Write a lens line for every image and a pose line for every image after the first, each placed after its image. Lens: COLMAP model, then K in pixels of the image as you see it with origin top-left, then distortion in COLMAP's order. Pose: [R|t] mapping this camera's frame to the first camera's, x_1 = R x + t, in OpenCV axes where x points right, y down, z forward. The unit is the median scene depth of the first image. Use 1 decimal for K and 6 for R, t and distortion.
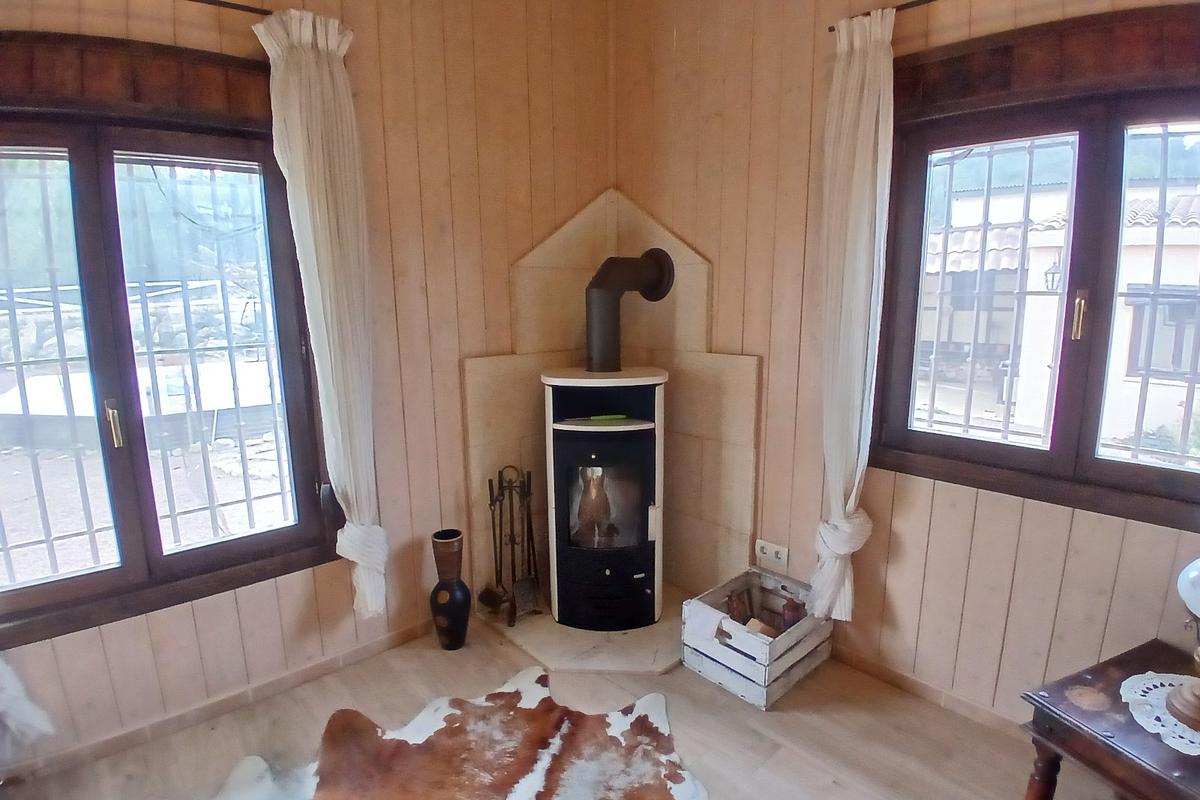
lens RADIAL K [[604.5, 0, 596.8], [0, 604.5, 388.6], [0, 0, 1]] dist [-0.034155, -0.004192]
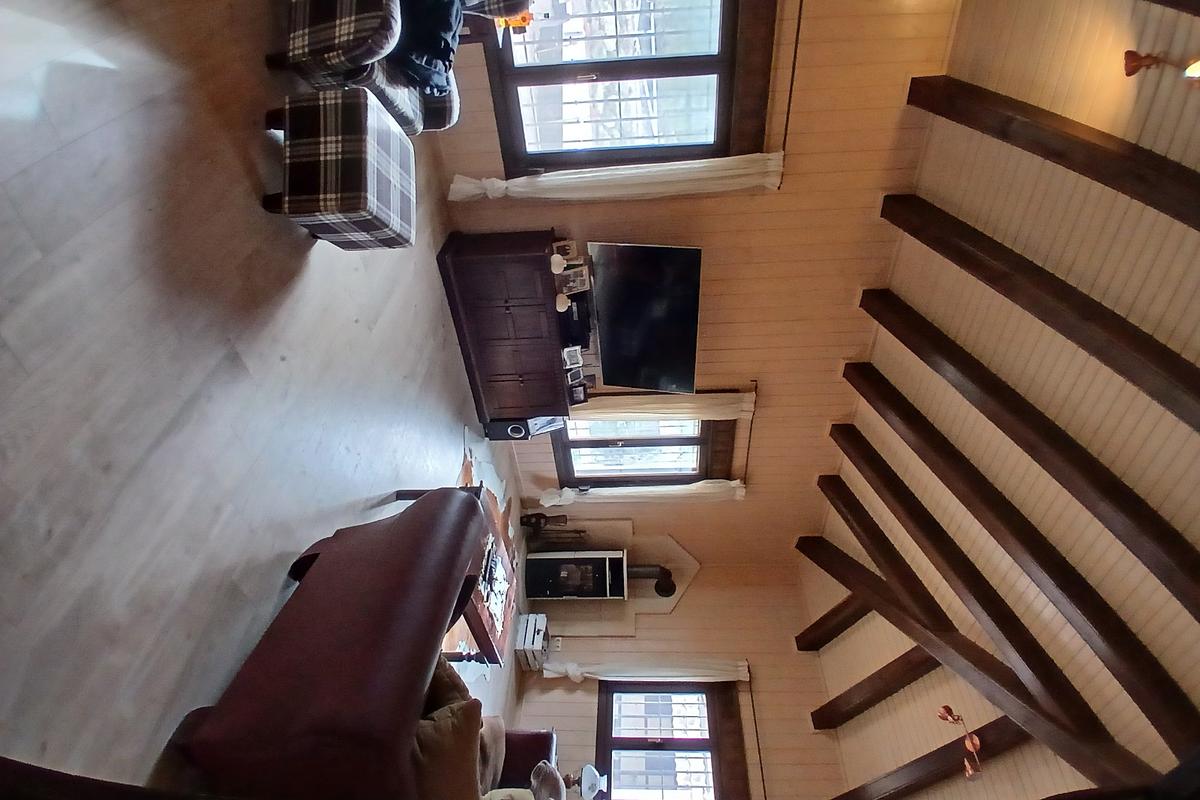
lens RADIAL K [[604.5, 0, 610.3], [0, 604.5, 390.5], [0, 0, 1]] dist [-0.034155, -0.004192]
pose [[0.018464, 0.999450, -0.027538, -0.815894], [-0.995204, 0.015725, -0.096553, 0.327470], [-0.096067, 0.029188, 0.994947, -1.820569]]
